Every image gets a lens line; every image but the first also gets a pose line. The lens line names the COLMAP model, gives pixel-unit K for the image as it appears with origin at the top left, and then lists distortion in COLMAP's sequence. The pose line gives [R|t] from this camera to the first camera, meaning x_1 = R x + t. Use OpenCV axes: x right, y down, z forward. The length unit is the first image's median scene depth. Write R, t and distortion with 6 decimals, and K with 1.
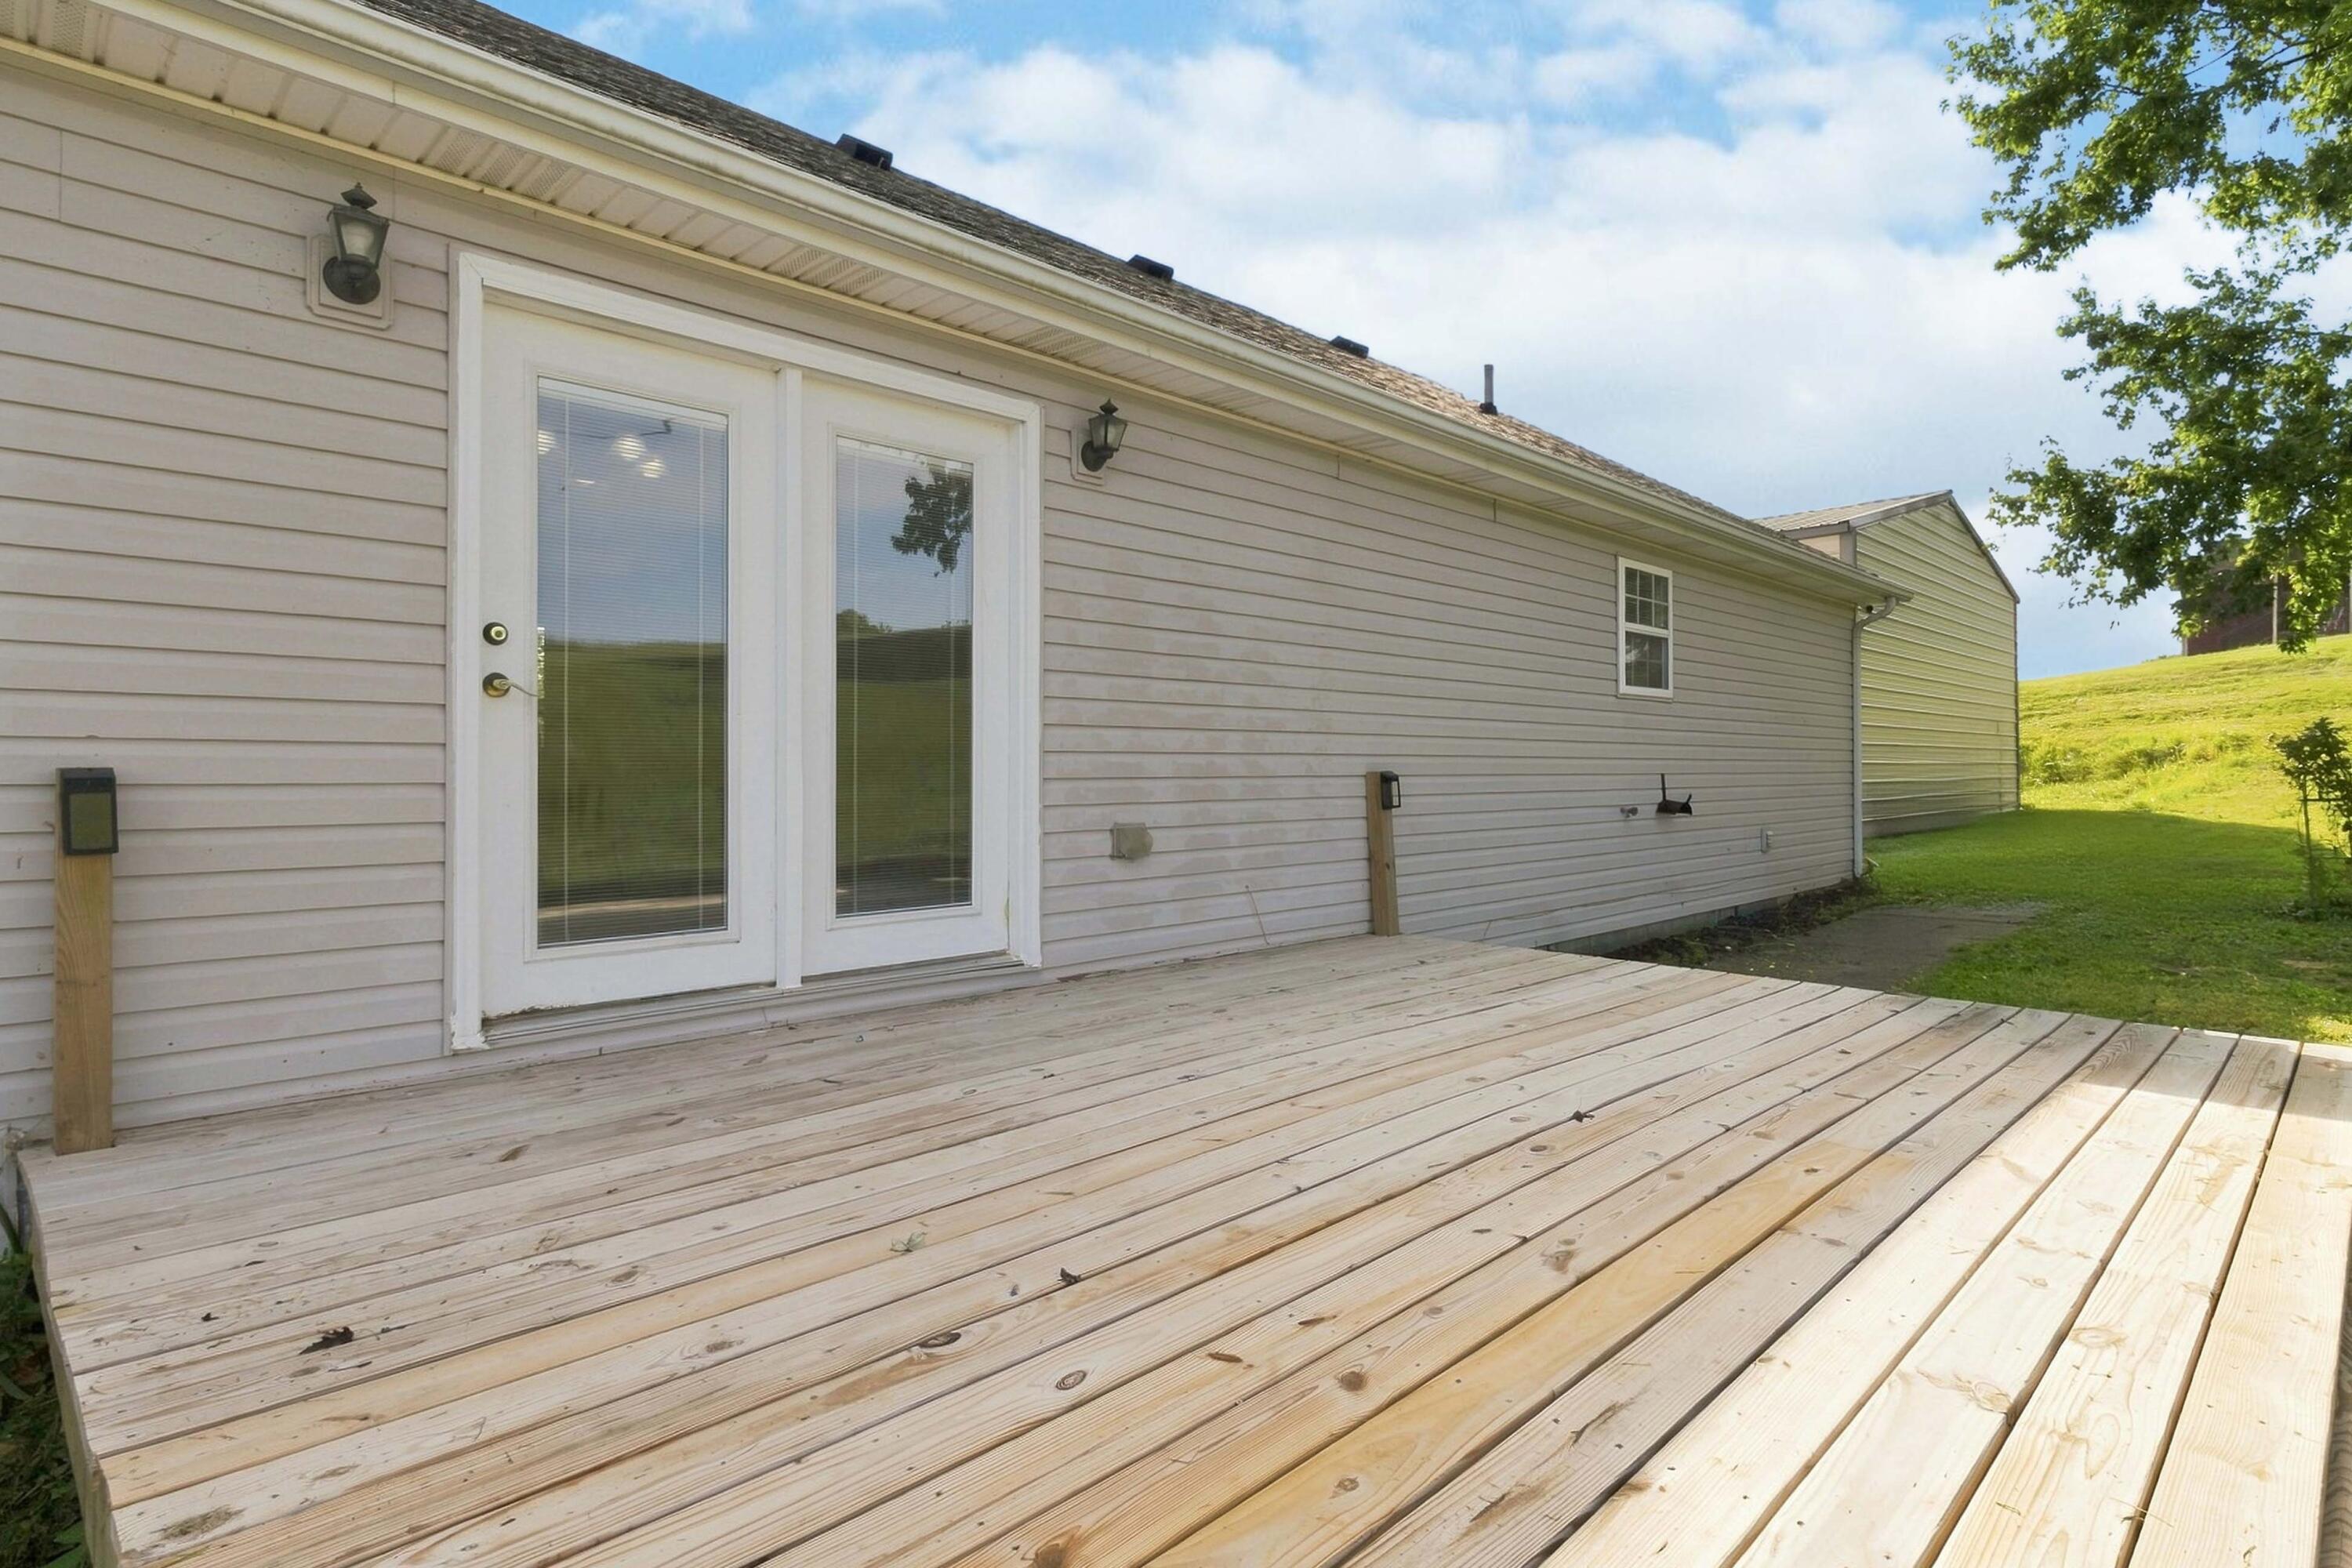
lens RADIAL K [[1242.0, 0, 1176.0], [0, 1242.0, 784.0], [0, 0, 1]] dist [-0.001637, -0.000479]
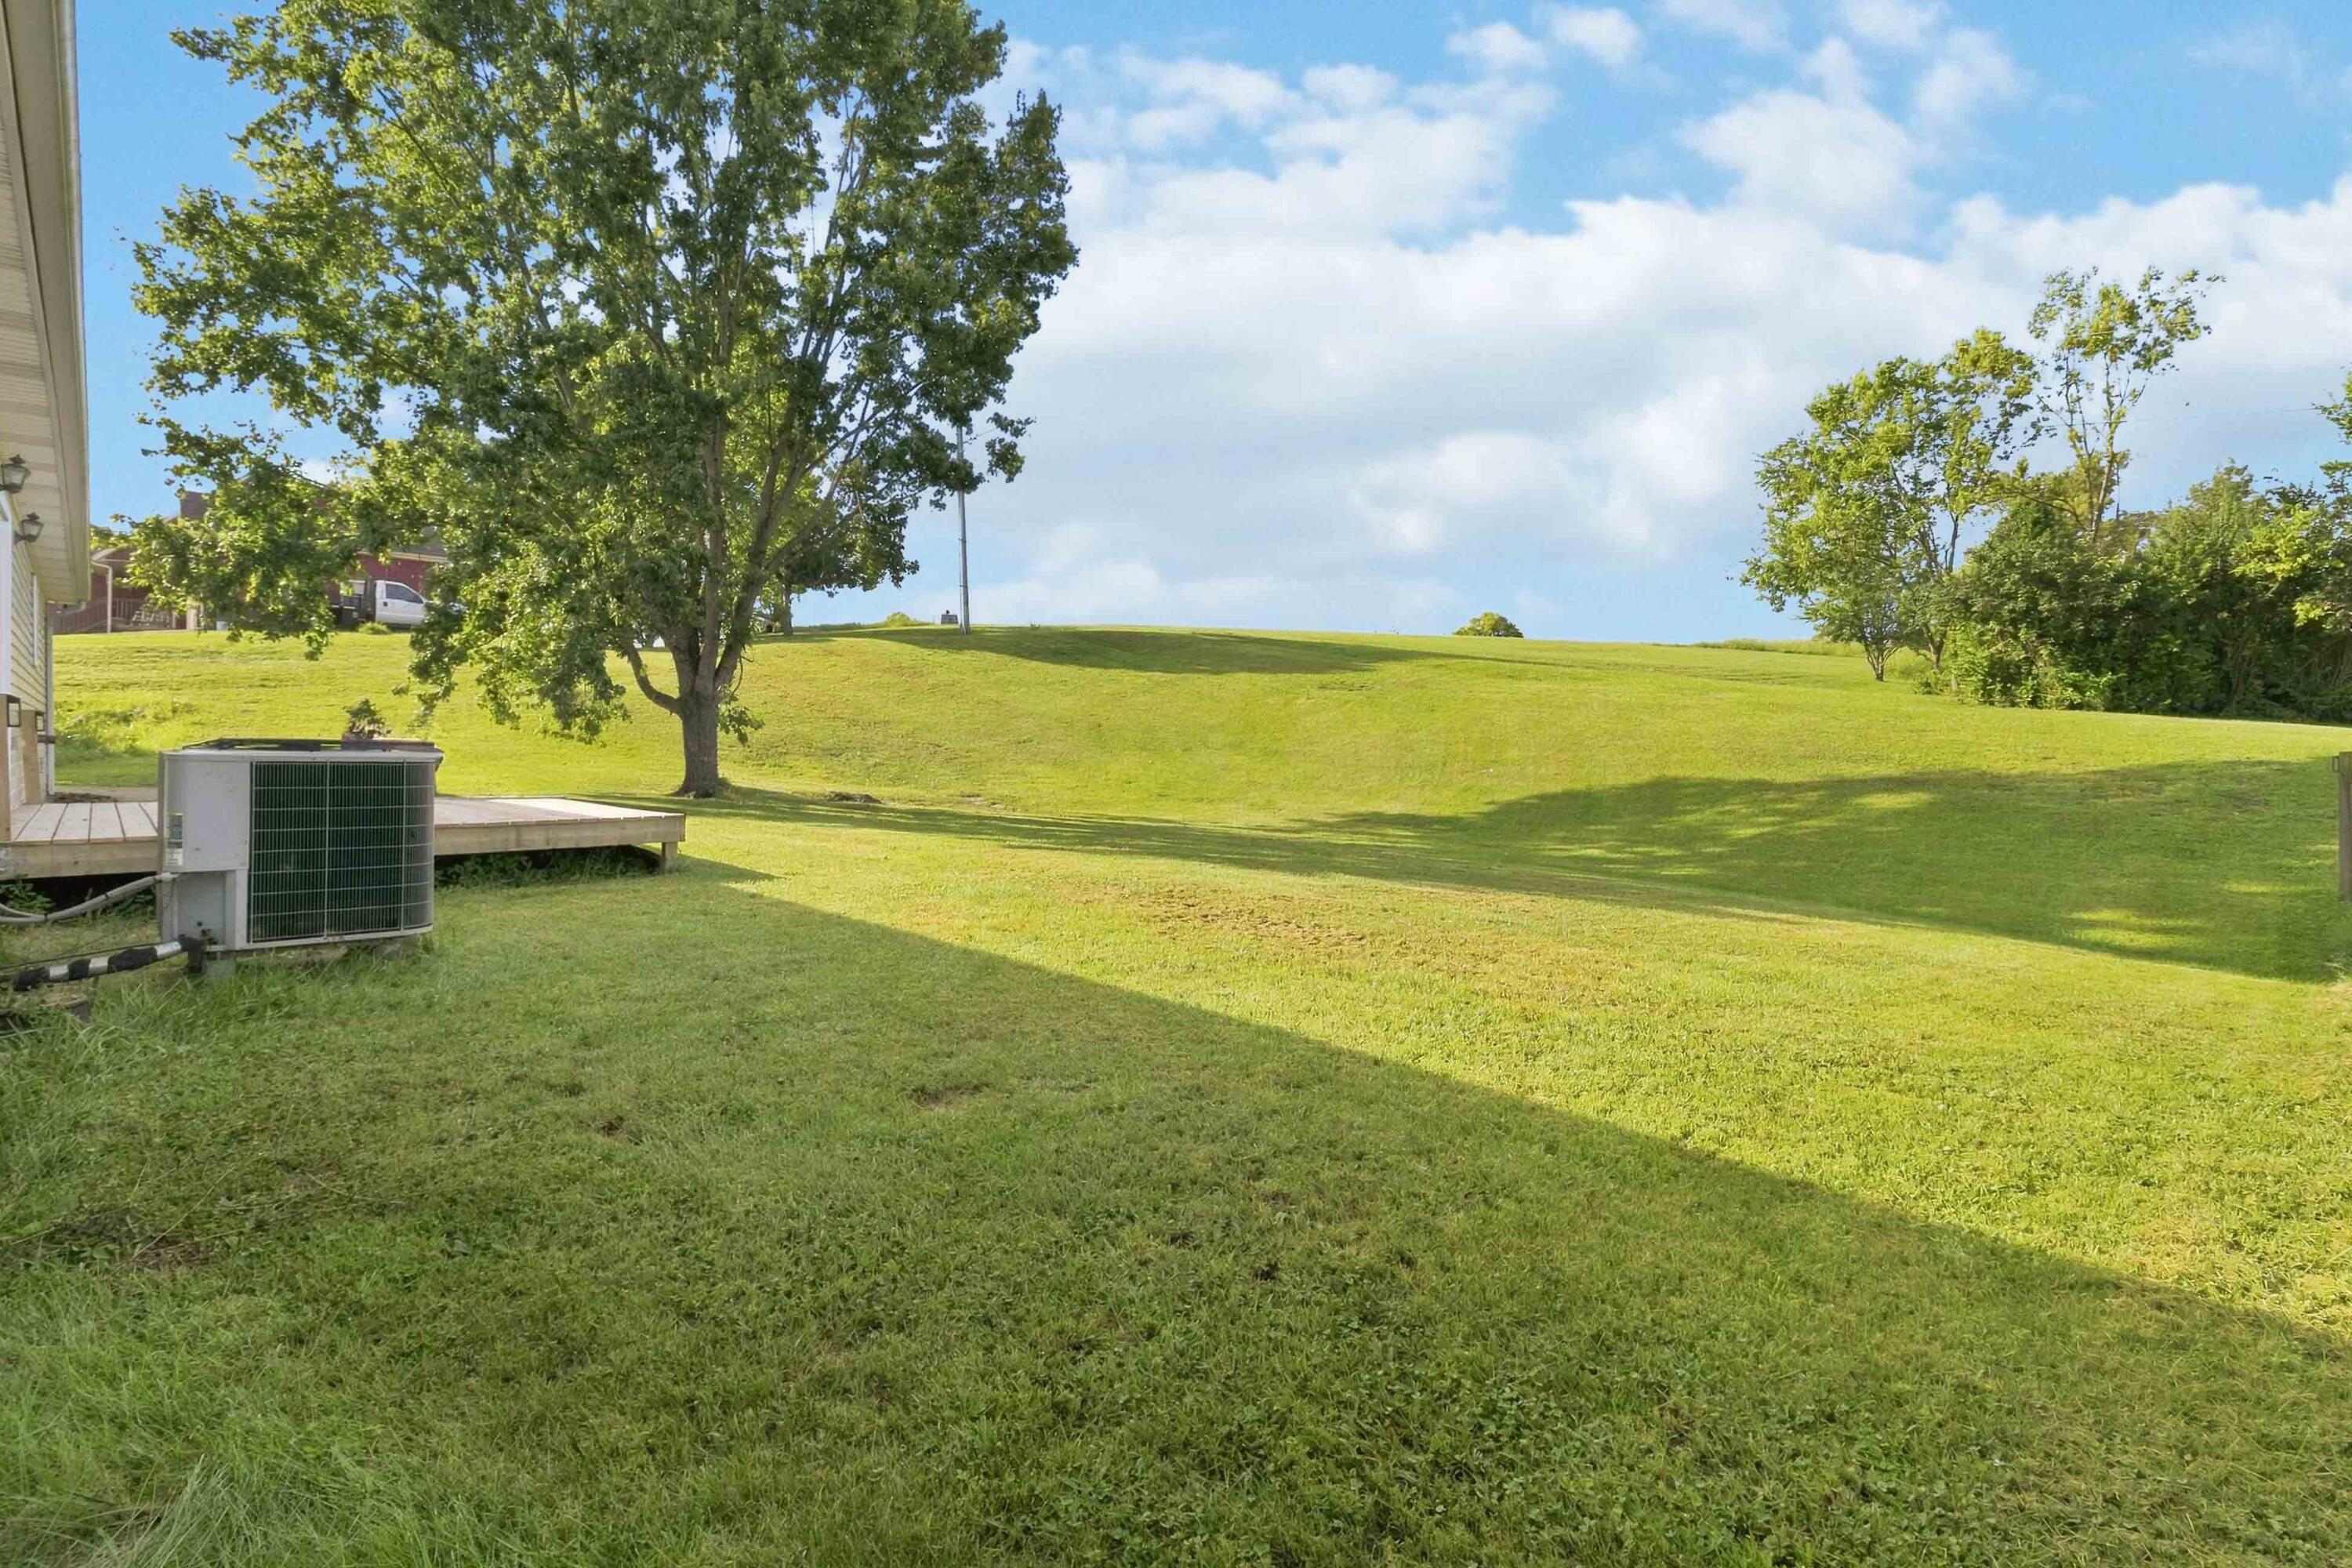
lens RADIAL K [[1242.0, 0, 1176.0], [0, 1242.0, 784.0], [0, 0, 1]] dist [-0.001637, -0.000479]
pose [[0.081672, -0.029296, 0.996229, -0.677366], [0.004031, 0.999569, 0.029064, 0.022426], [-0.996651, 0.001642, 0.081755, -0.338167]]
